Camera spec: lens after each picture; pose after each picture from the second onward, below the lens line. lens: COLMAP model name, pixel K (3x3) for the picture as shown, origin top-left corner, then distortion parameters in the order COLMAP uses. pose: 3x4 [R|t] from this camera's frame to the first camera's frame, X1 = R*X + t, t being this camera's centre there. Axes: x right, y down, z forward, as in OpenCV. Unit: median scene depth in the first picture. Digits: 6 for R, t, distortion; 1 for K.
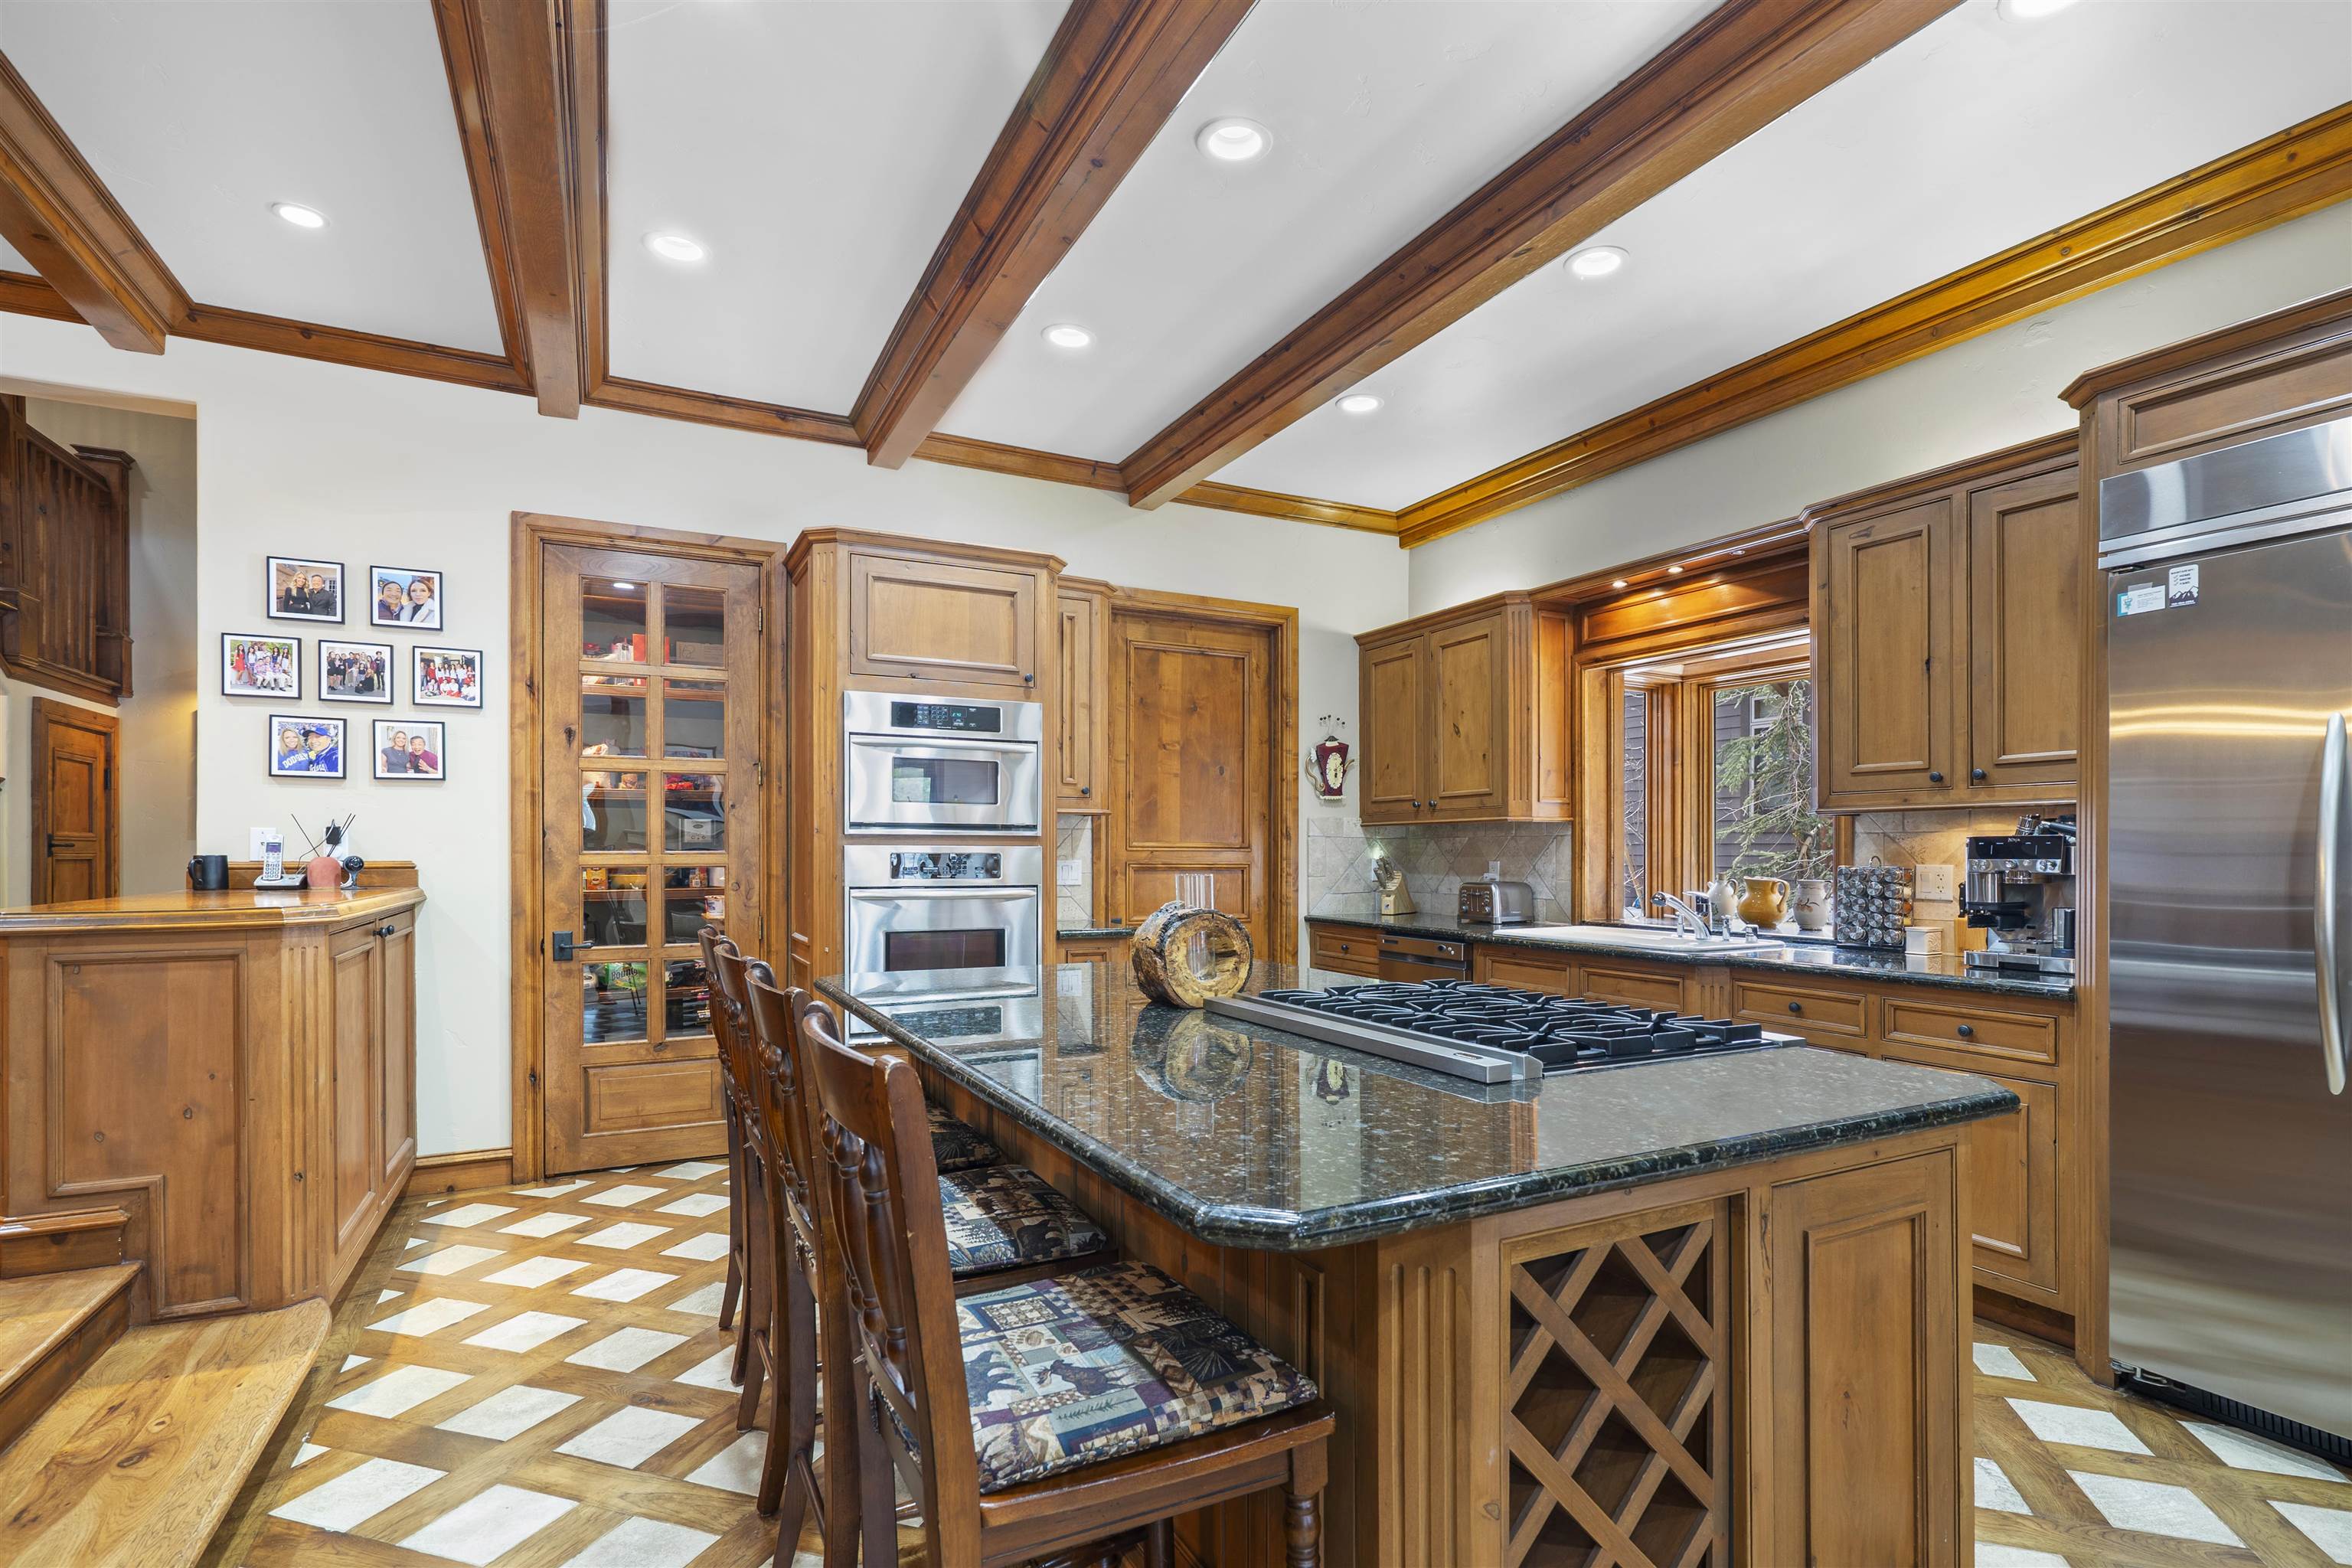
lens RADIAL K [[1122.9, 0, 1177.0], [0, 1122.9, 853.1], [0, 0, 1]] dist [0.000424, -0.000053]
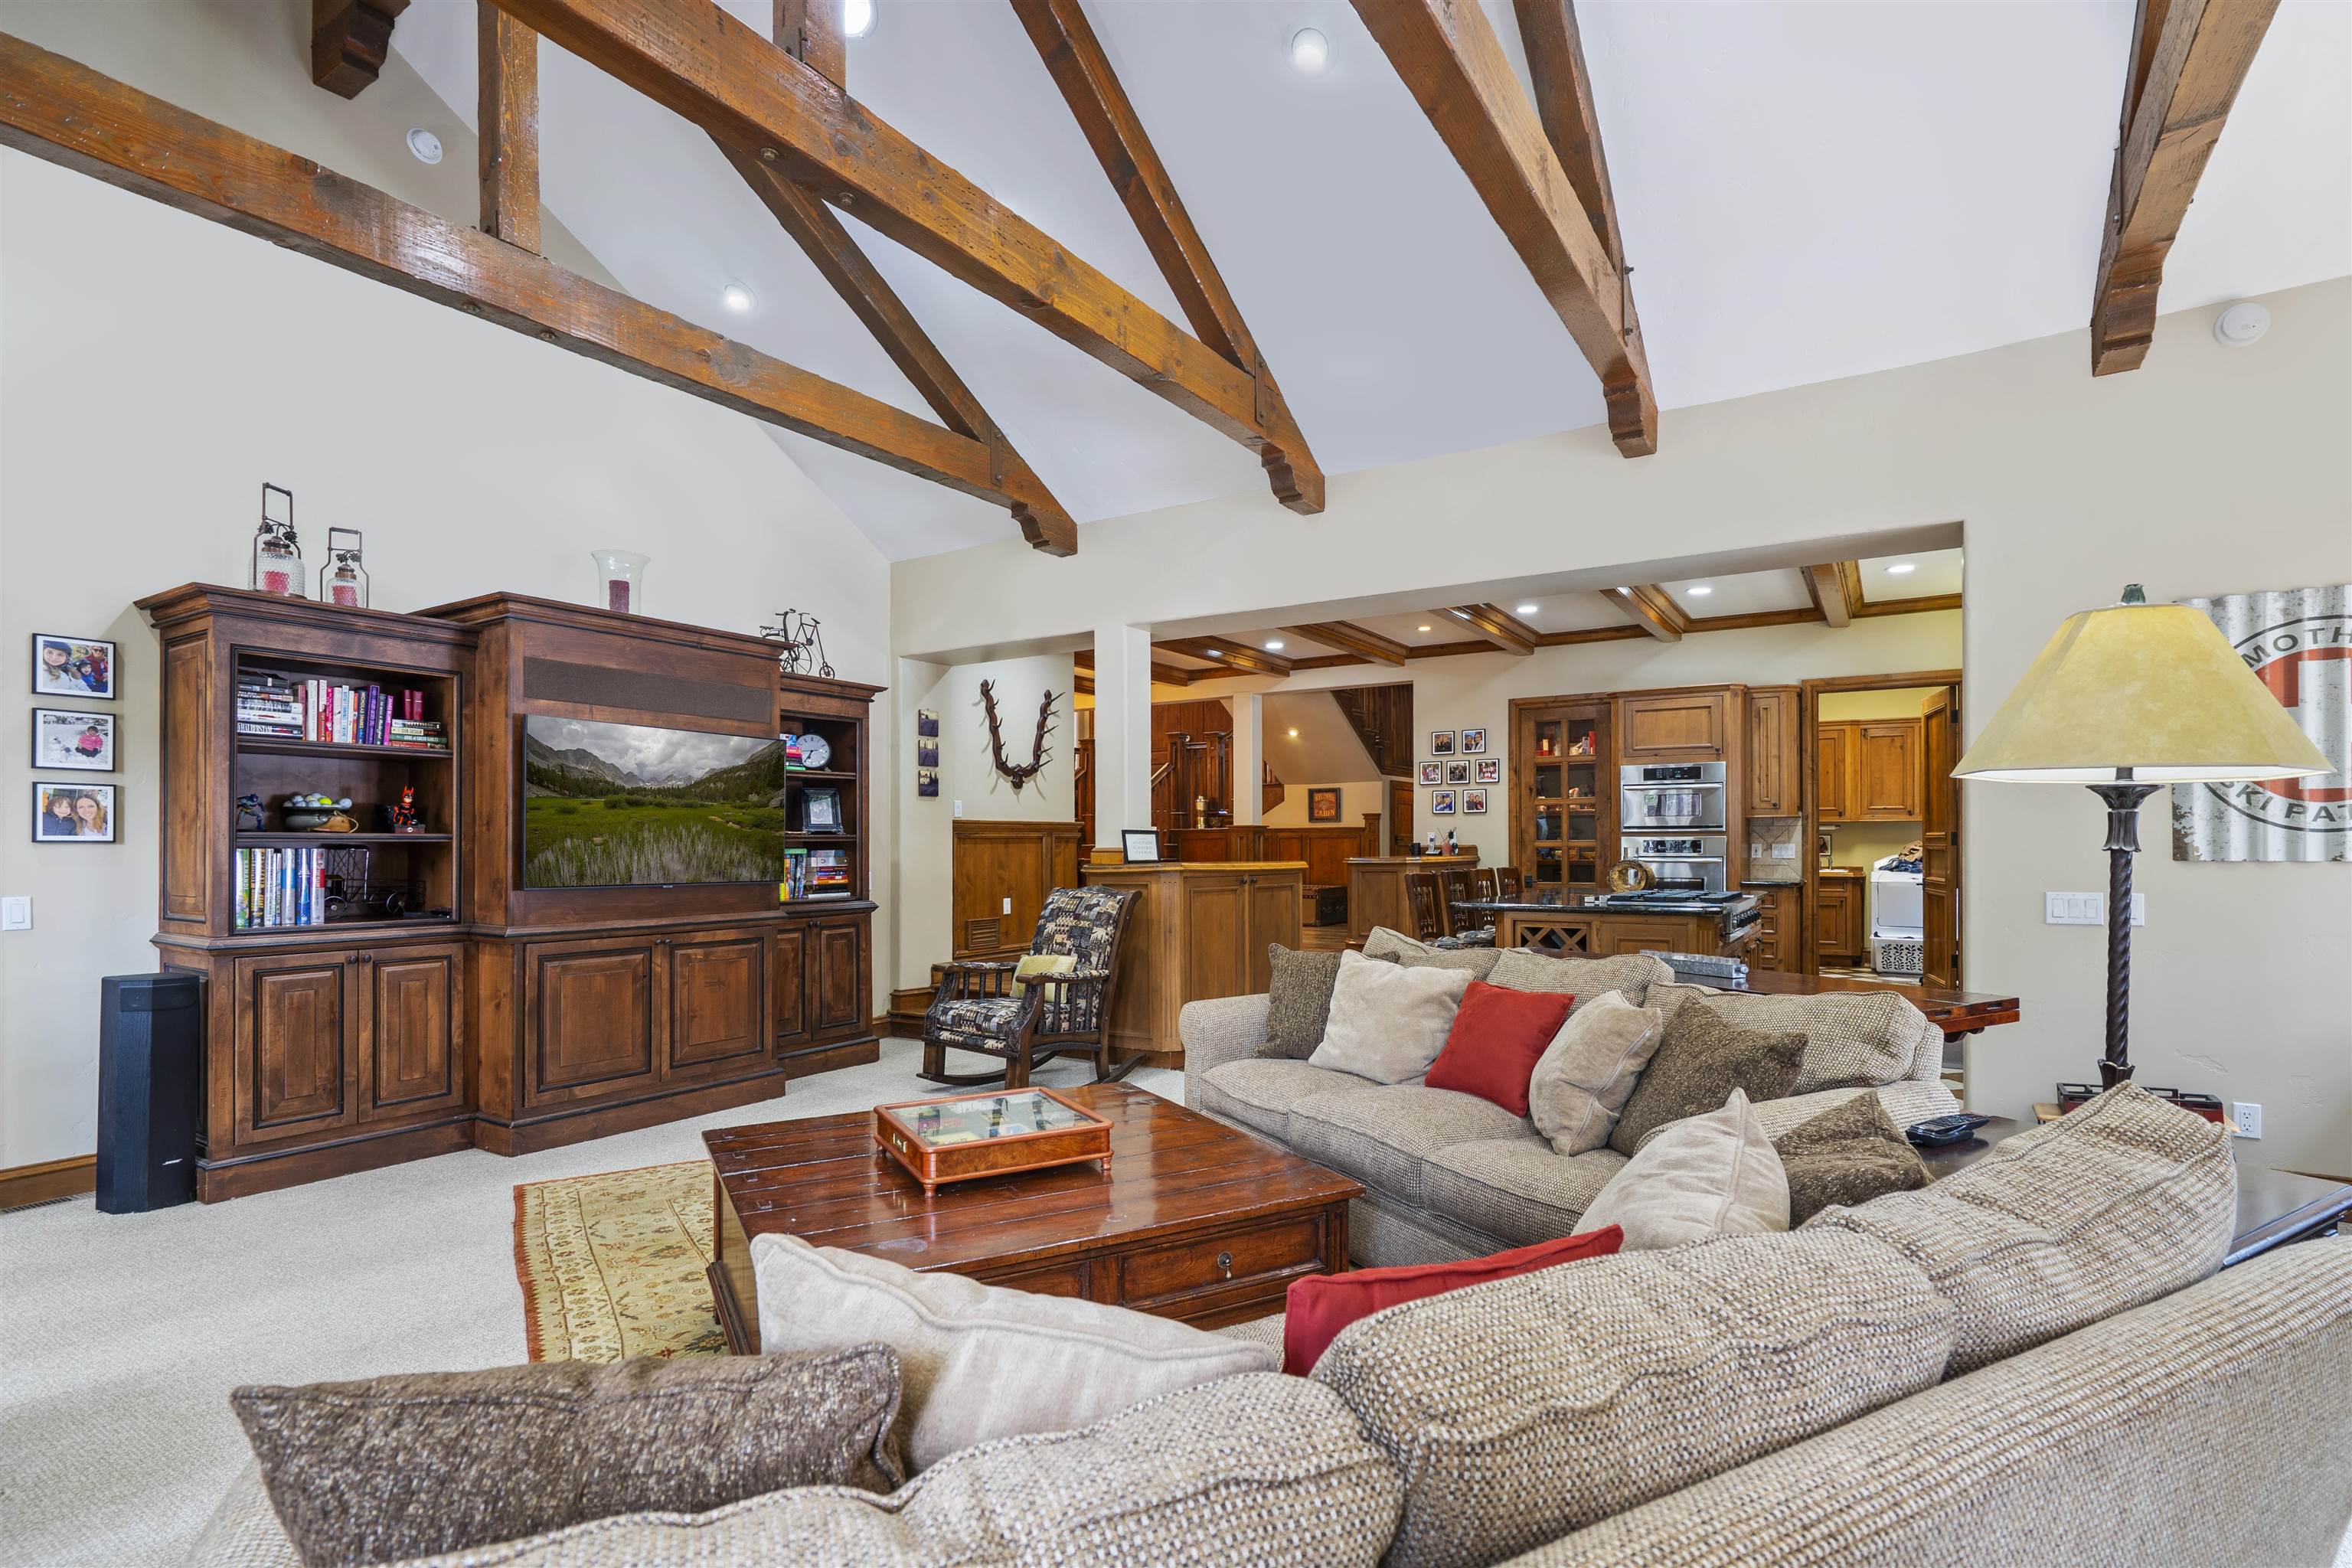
lens RADIAL K [[1123.5, 0, 1224.1], [0, 1123.5, 845.9], [0, 0, 1]] dist [-0.001086, -0.000092]
pose [[0.527021, -0.001808, -0.849851, 1.103828], [0.004108, 0.999991, 0.000420, 0.005969], [0.849842, -0.003713, 0.527024, -0.769134]]
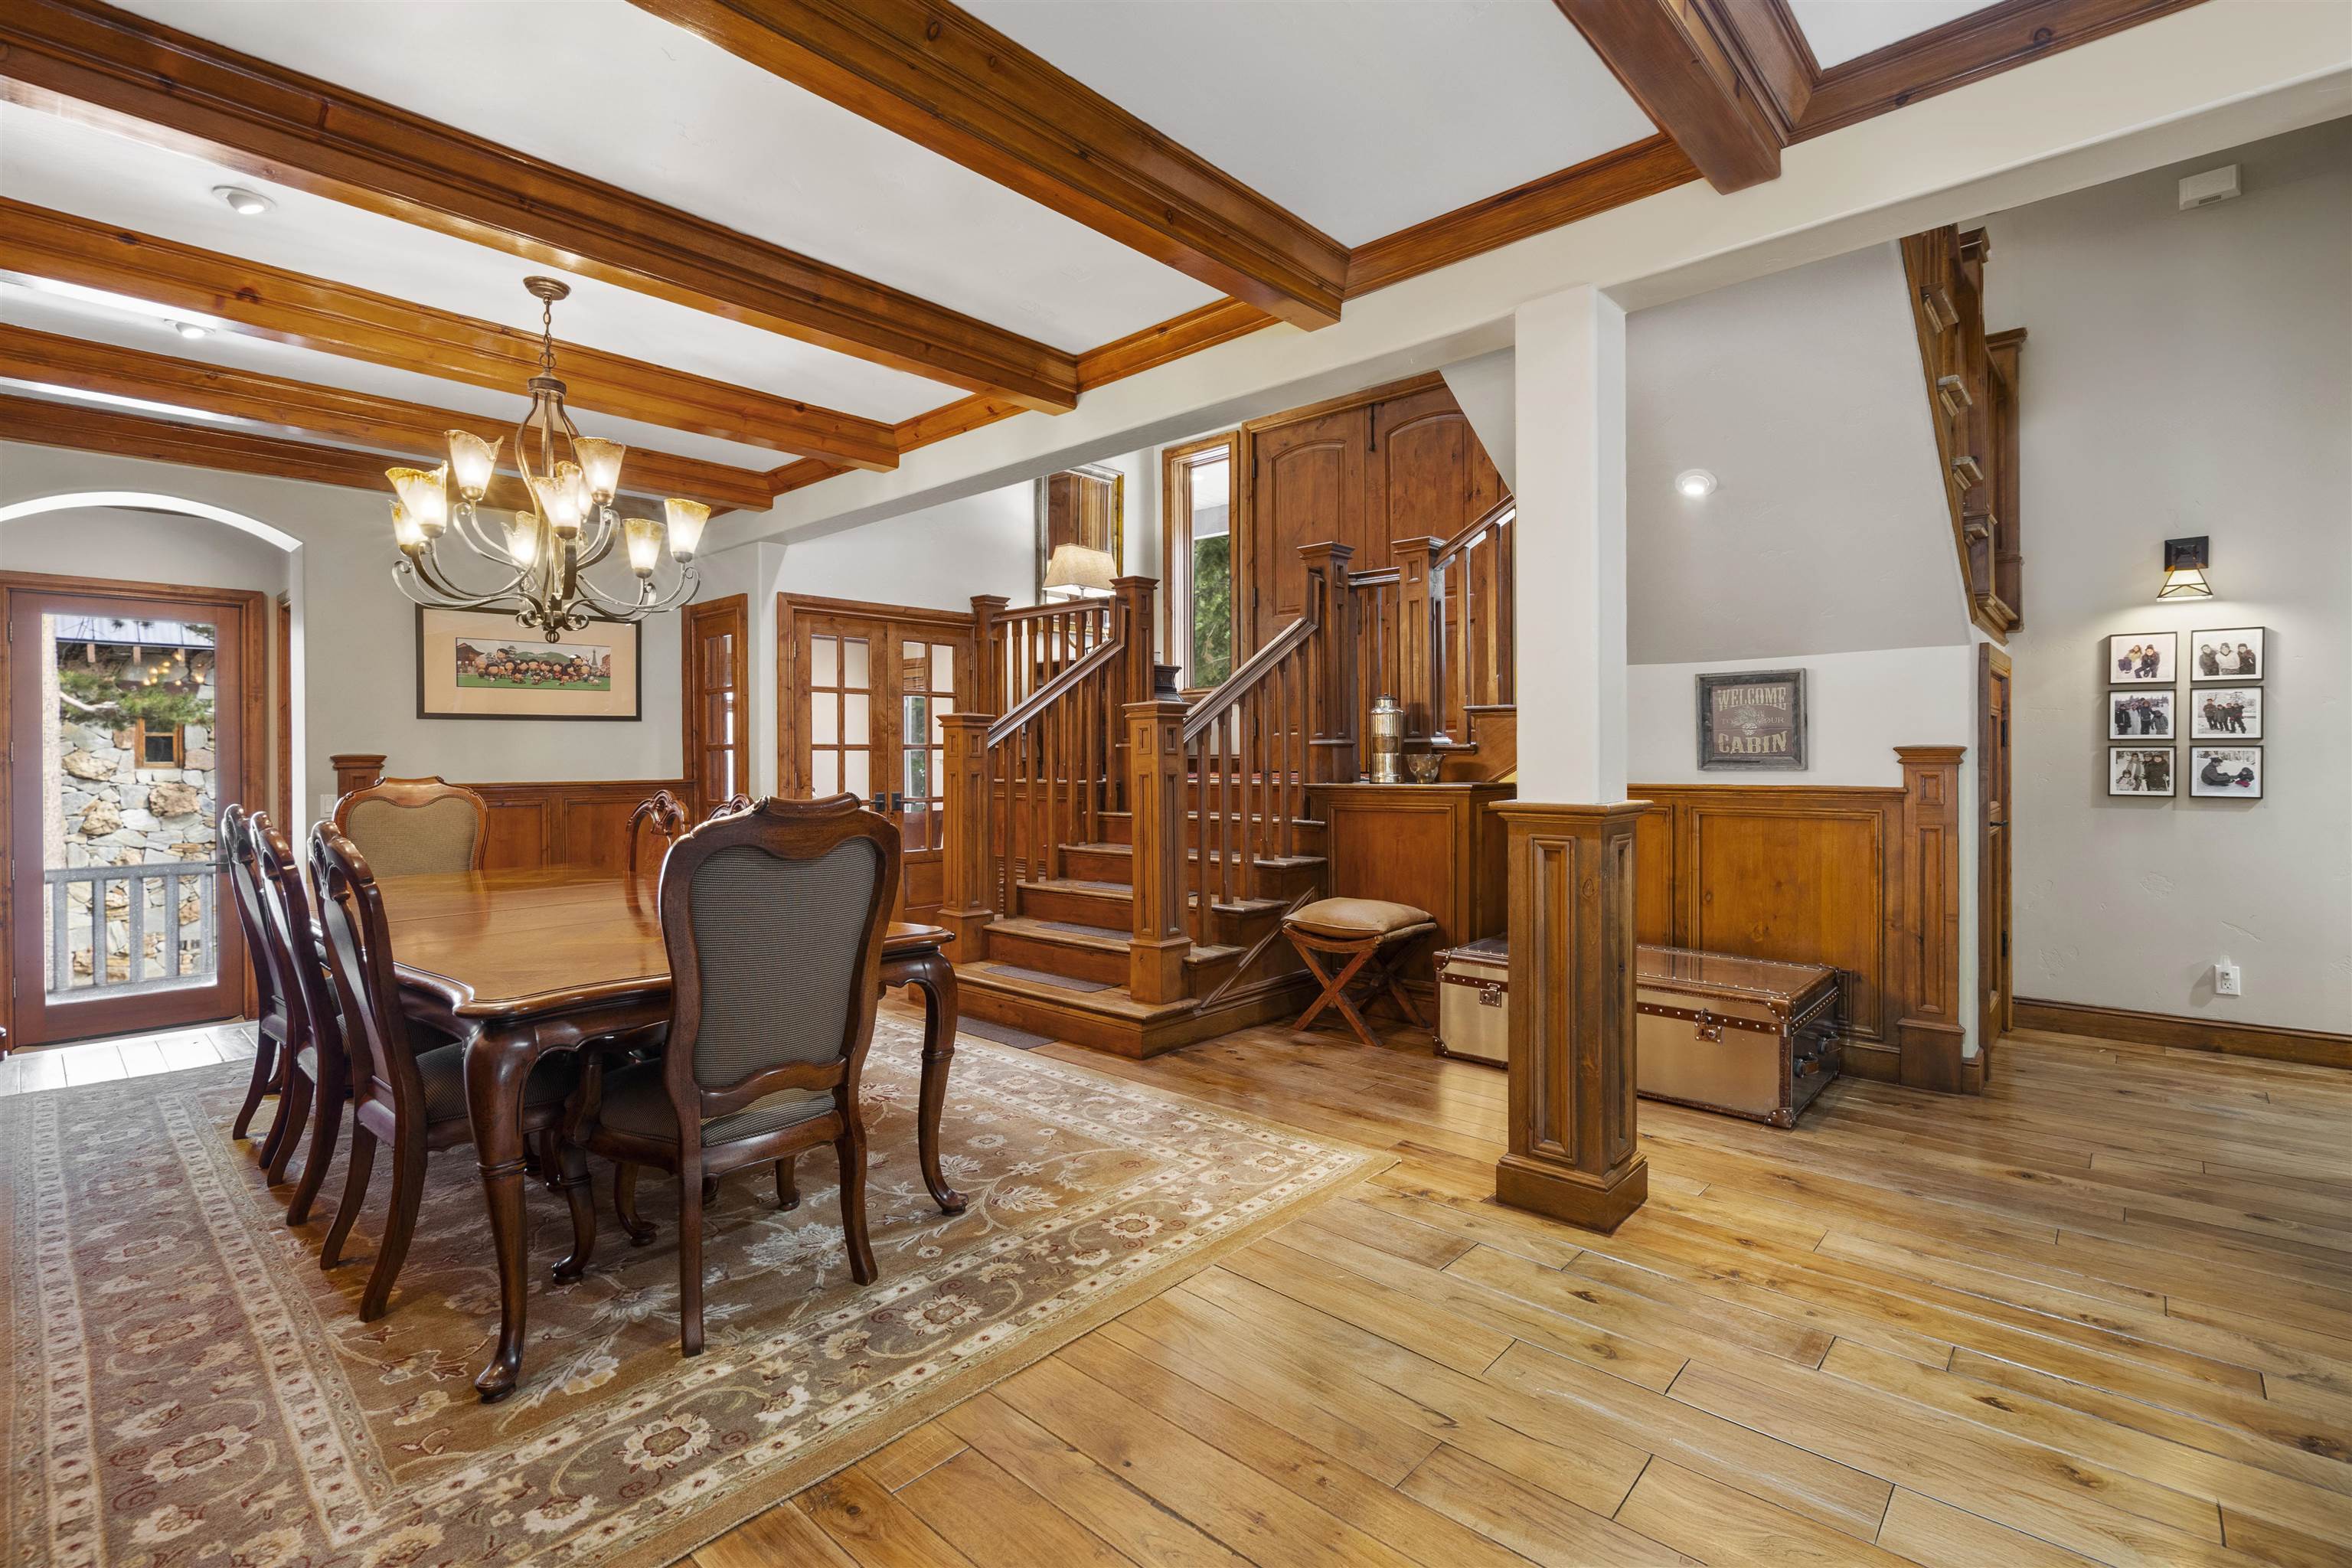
lens RADIAL K [[1067.7, 0, 1180.0], [0, 1067.7, 753.5], [0, 0, 1]] dist [-0.000428, -0.000082]
pose [[0.353645, -0.004417, -0.935369, -0.628721], [0.005718, 0.999980, -0.002560, -0.073569], [0.935362, -0.004444, 0.353663, 0.232505]]
